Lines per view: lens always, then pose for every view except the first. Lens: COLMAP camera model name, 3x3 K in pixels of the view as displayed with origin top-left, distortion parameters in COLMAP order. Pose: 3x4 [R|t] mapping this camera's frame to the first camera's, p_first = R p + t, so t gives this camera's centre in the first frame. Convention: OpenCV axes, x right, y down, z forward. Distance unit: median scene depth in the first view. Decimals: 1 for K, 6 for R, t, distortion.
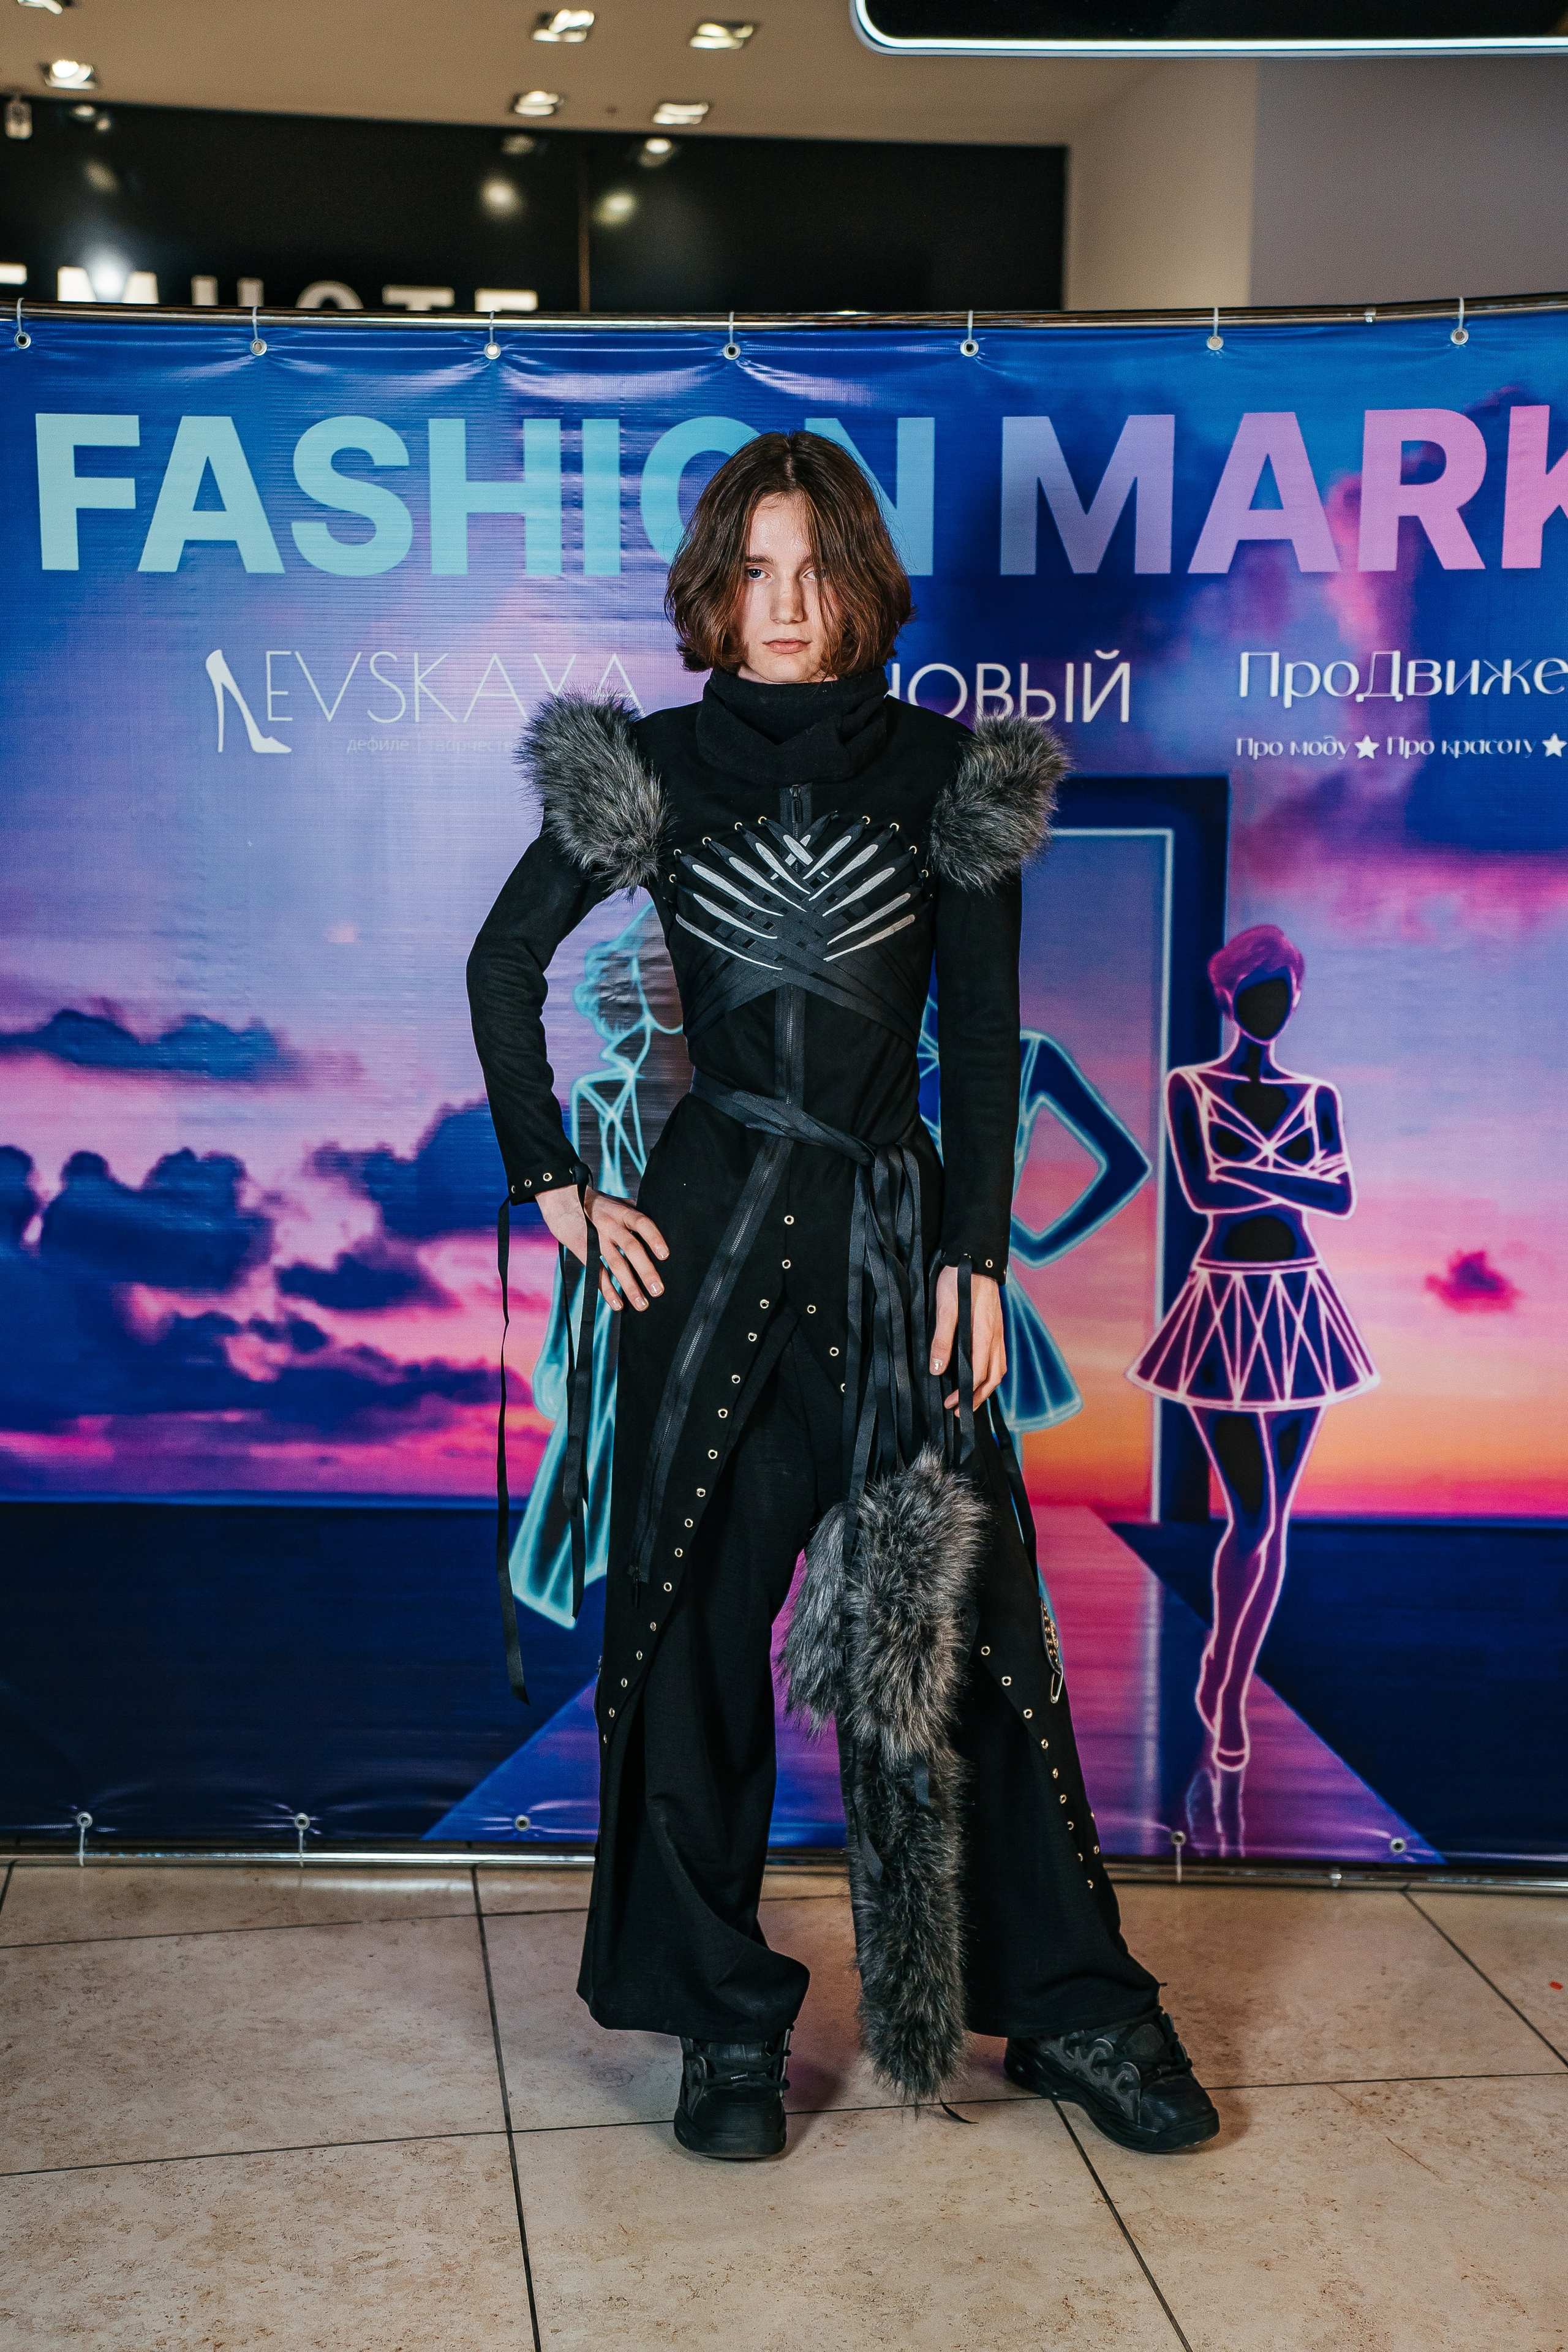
lens RADIAL K [[3284.5, 0, 782.2], [0, 3284.5, 1214.7], [0, 0, 1]] dist [0.216872, 0.000000]
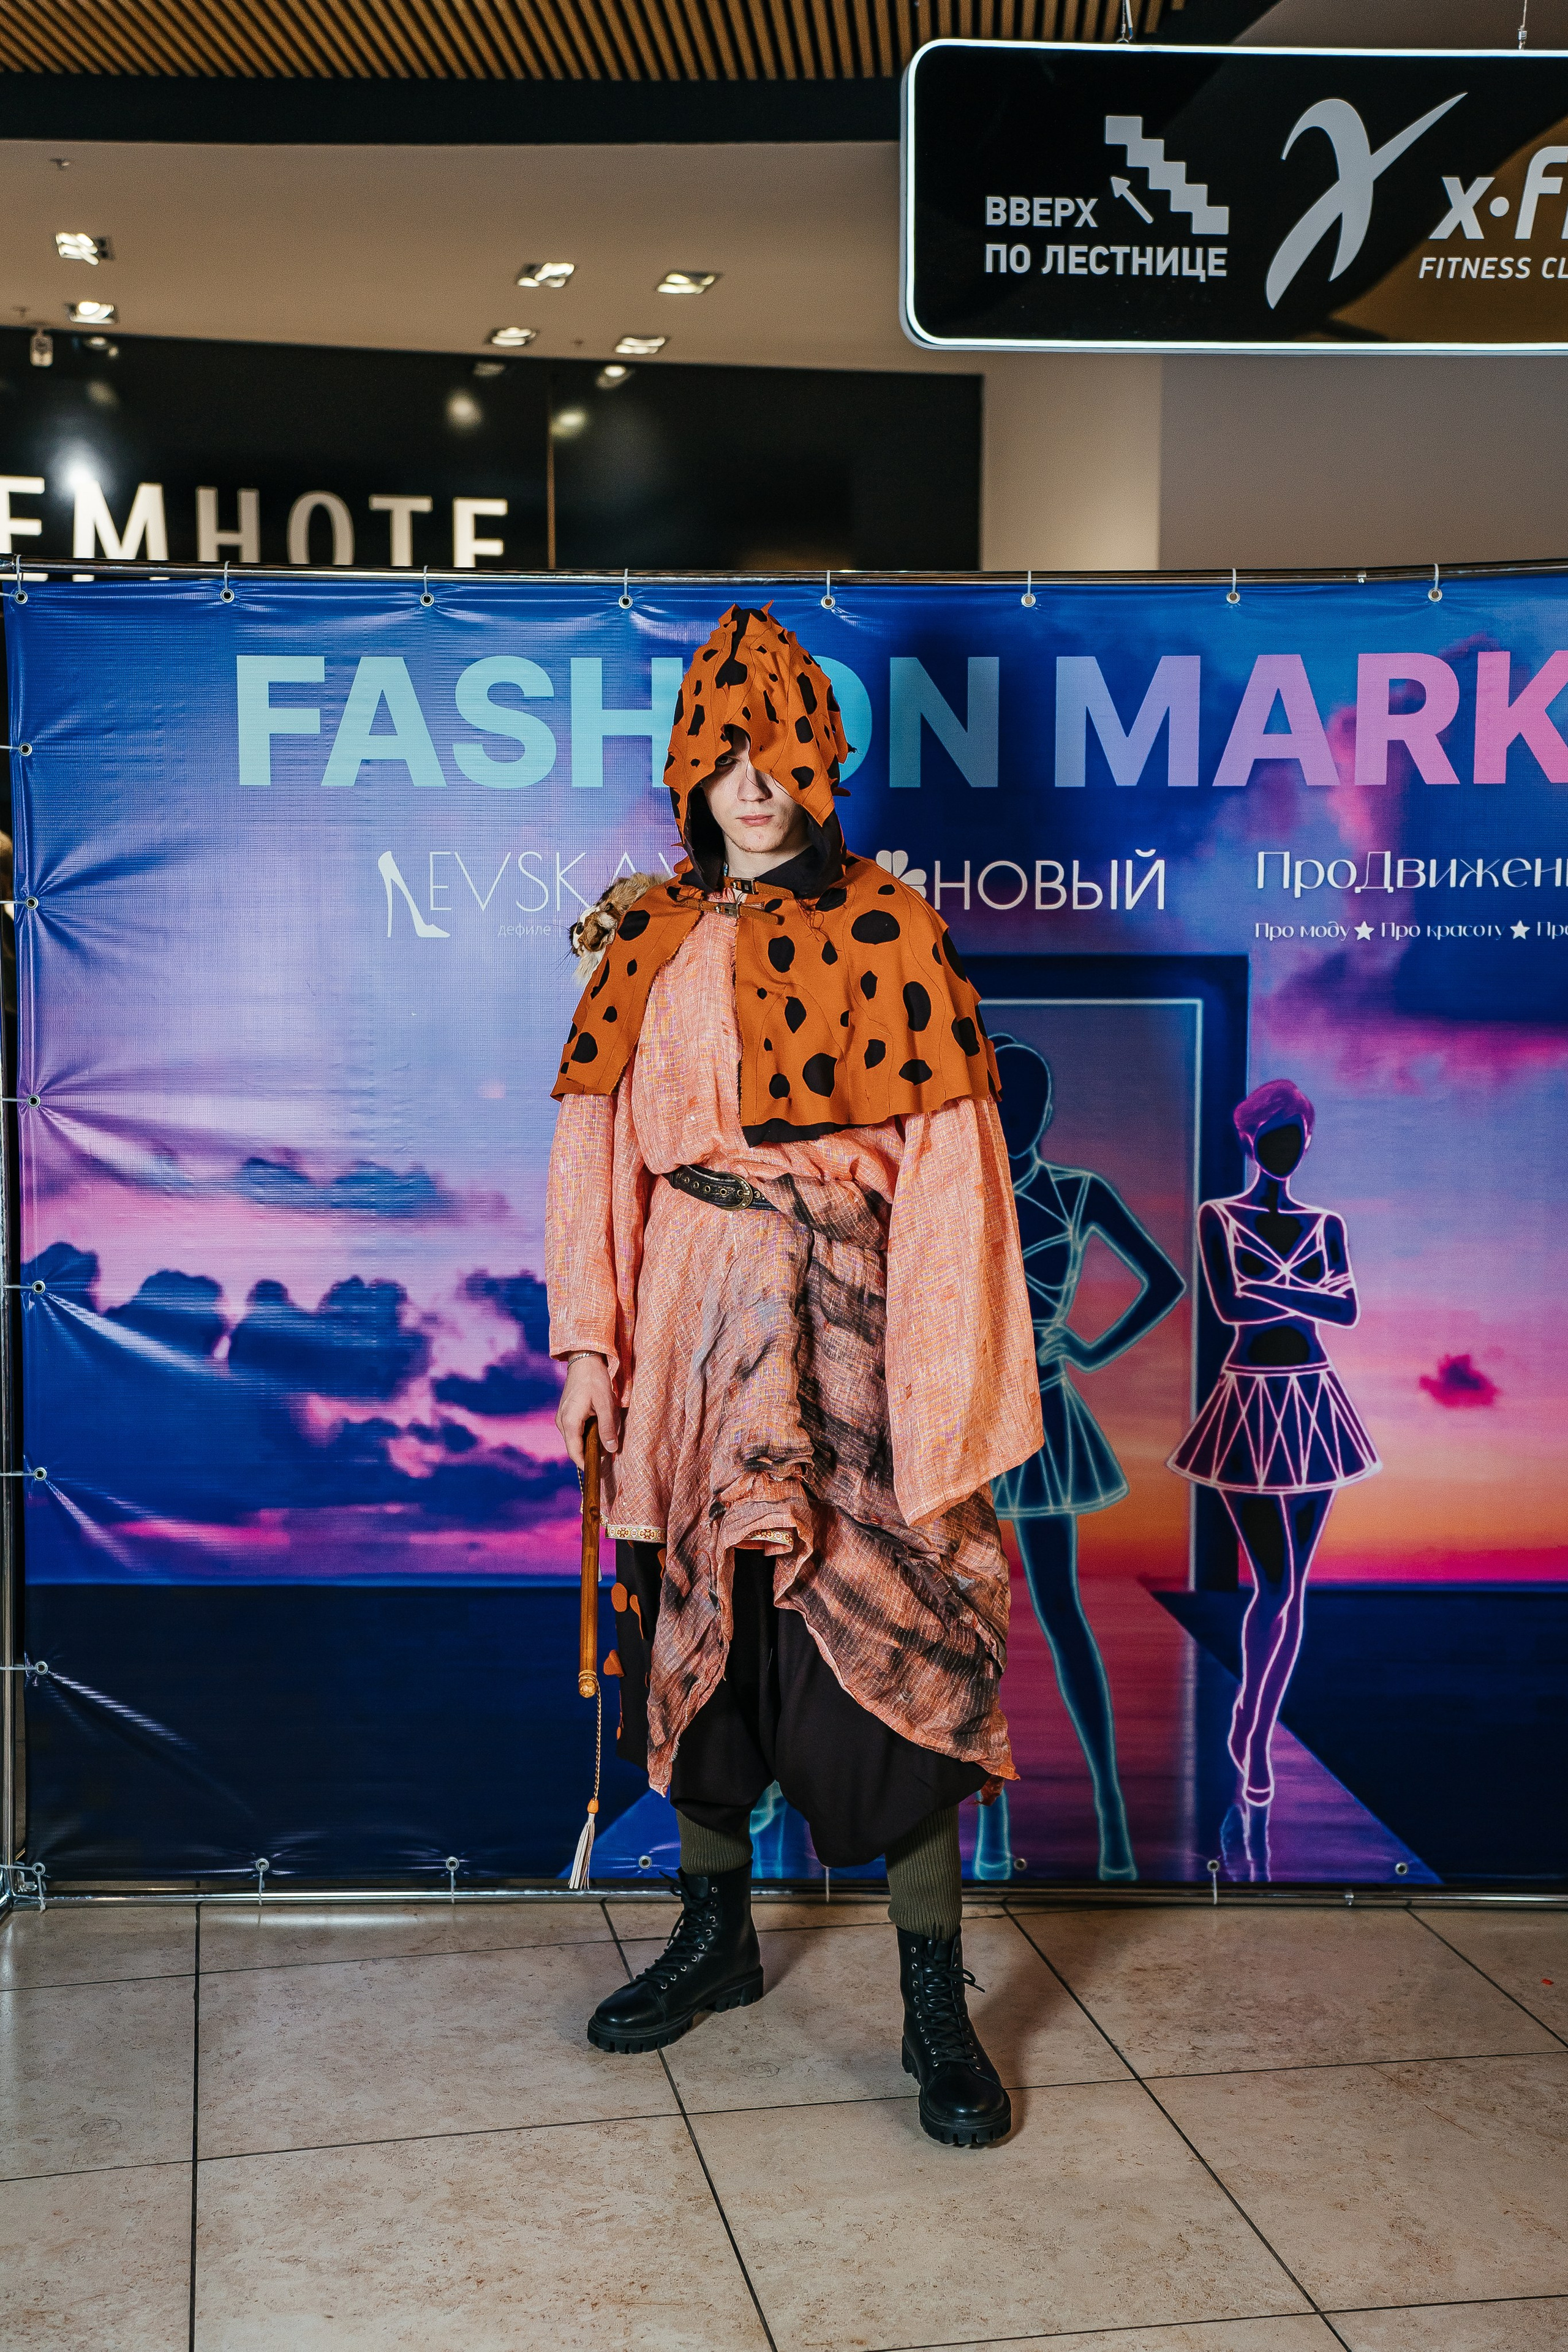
lens RADIAL K [[3168.2, 0, 781.2], [0, 3168.2, 1199.6], [0, 0, 1]] dist [0.175723, 0.000000]
pose [[0.998792, -0.006811, 0.048670, -0.086743], [0.008864, 0.999074, -0.042102, 0.001340], [-0.048338, 0.042483, 0.997927, -0.121829]]
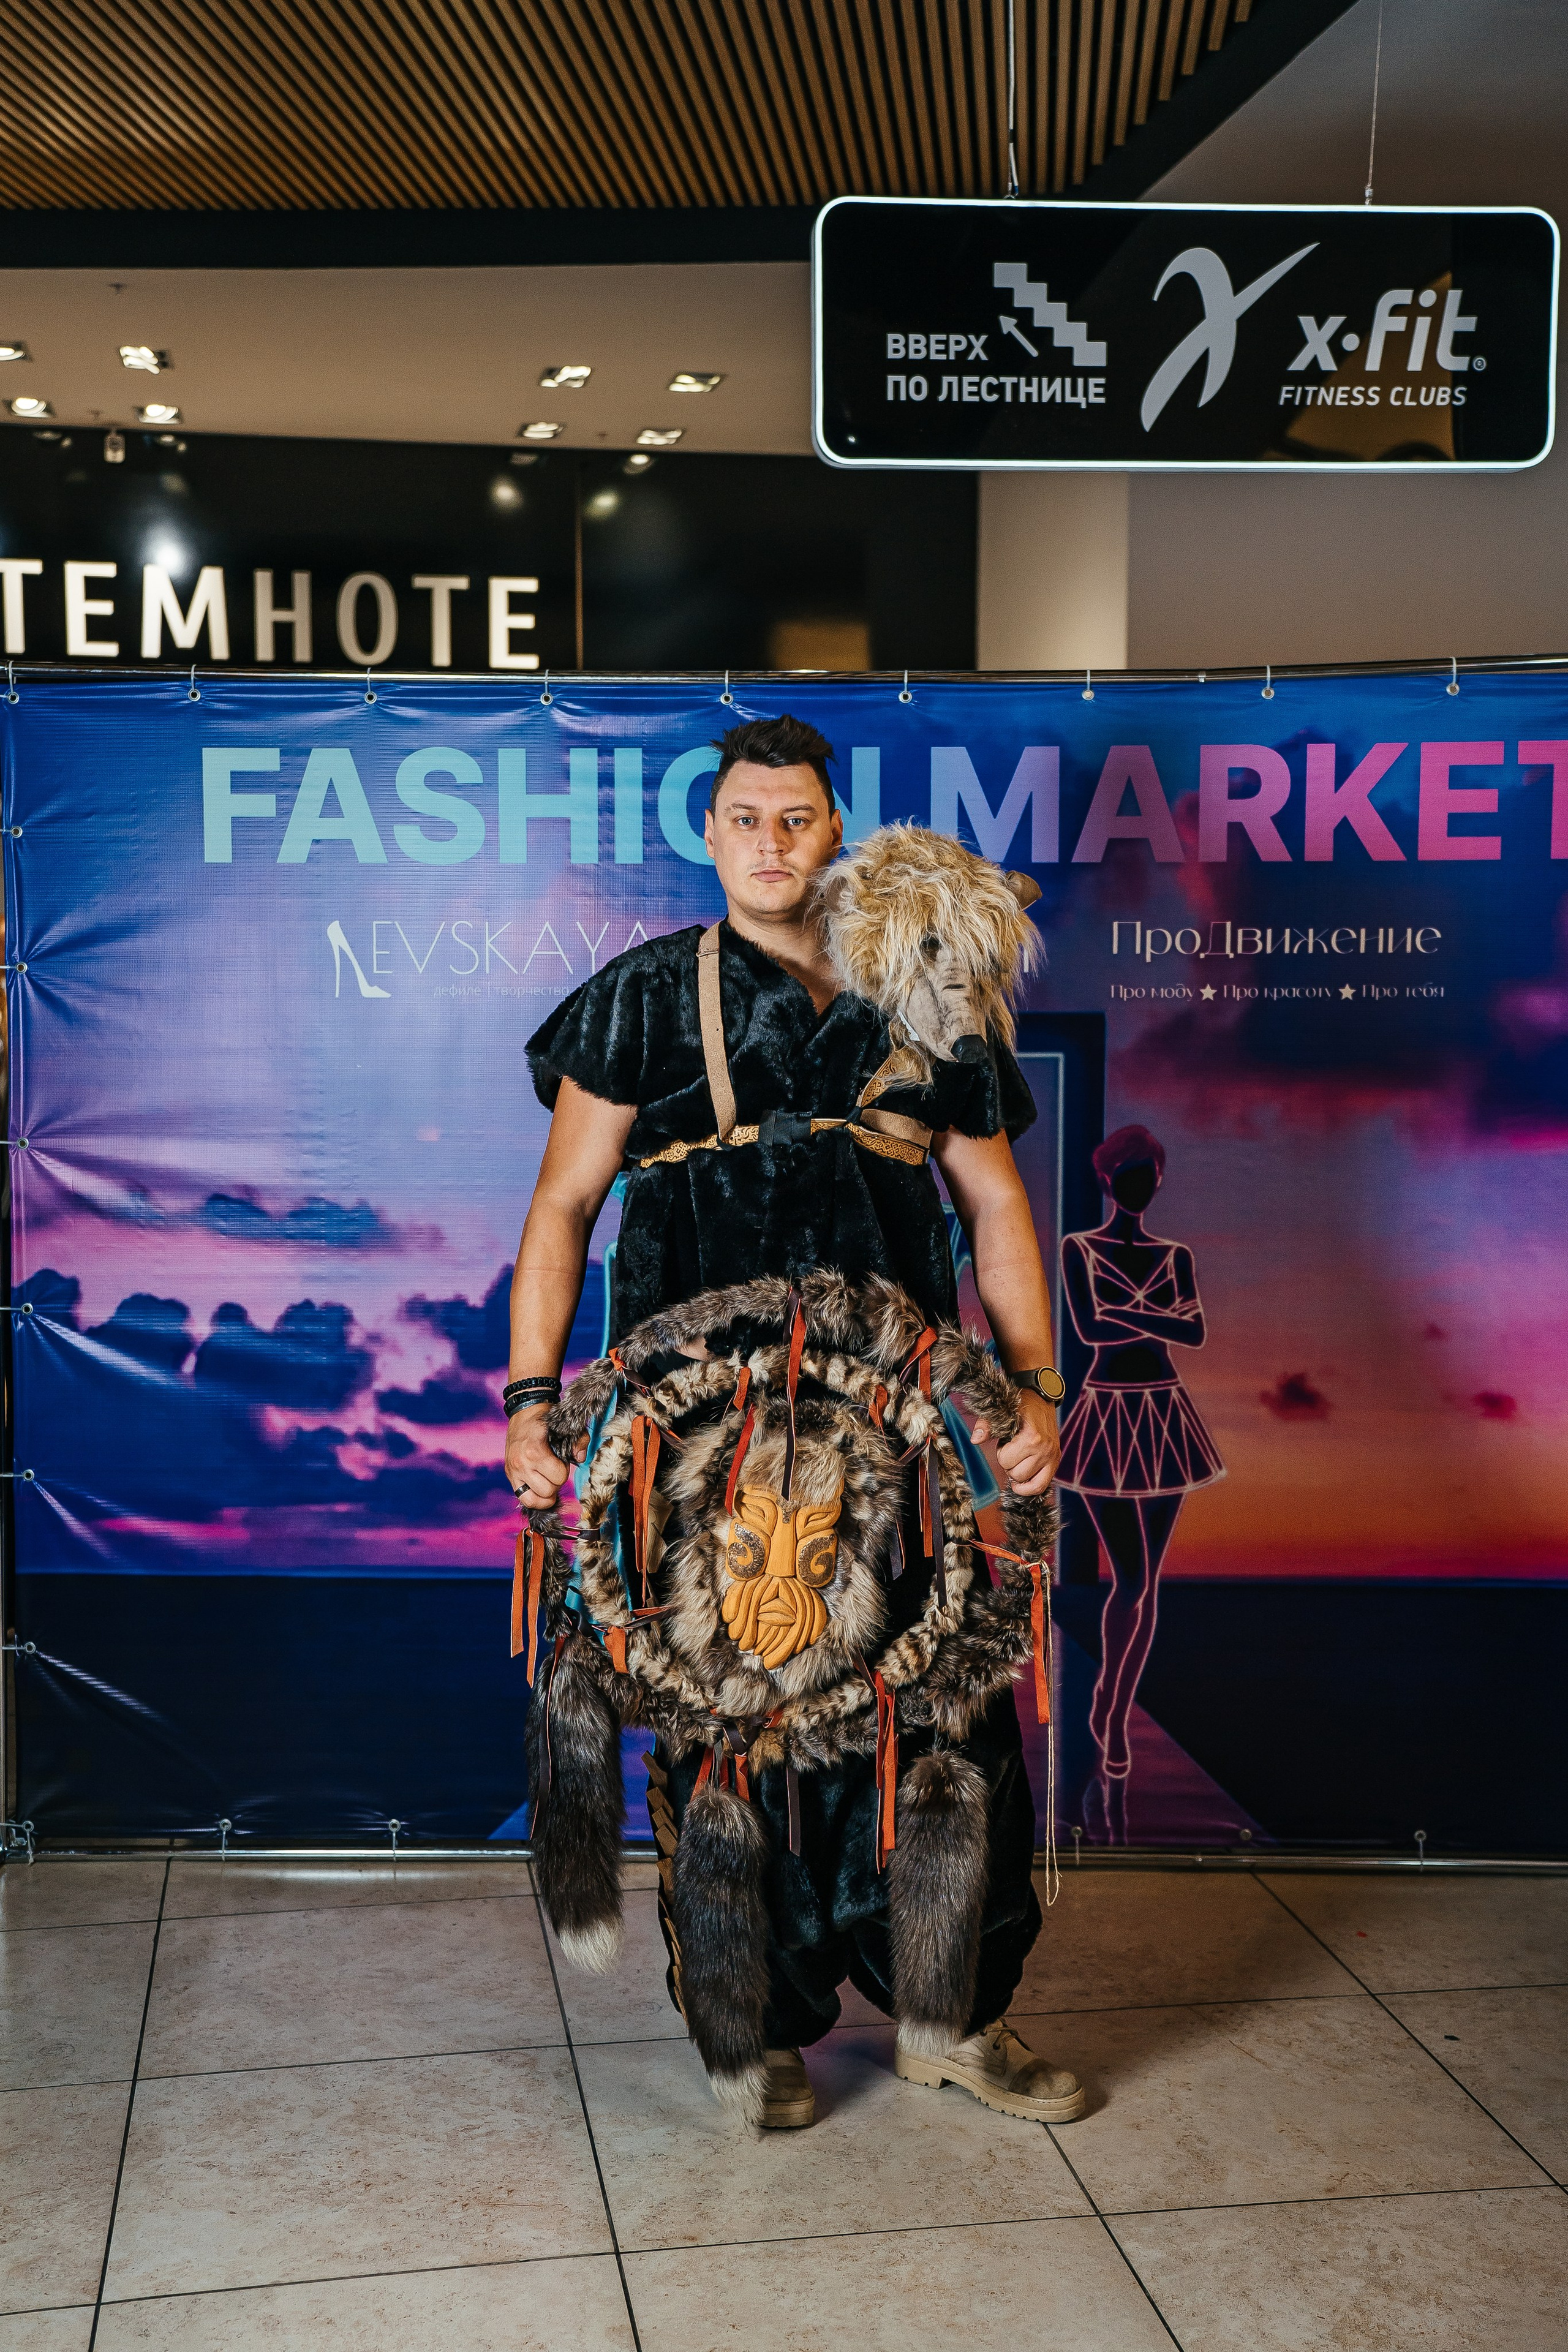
lens RADIAL K [[3019.3, 0, 787.4], [0, 3019.3, 1192.5], [0, 0, 1]] dist [0.119010, 0.000000]
pose [[0.999808, -0.004945, 0.018969, -0.014620], [0.005877, 0.998762, -0.049394, -0.002421], [-0.018701, 0.049496, 0.998599, -0.194115]]
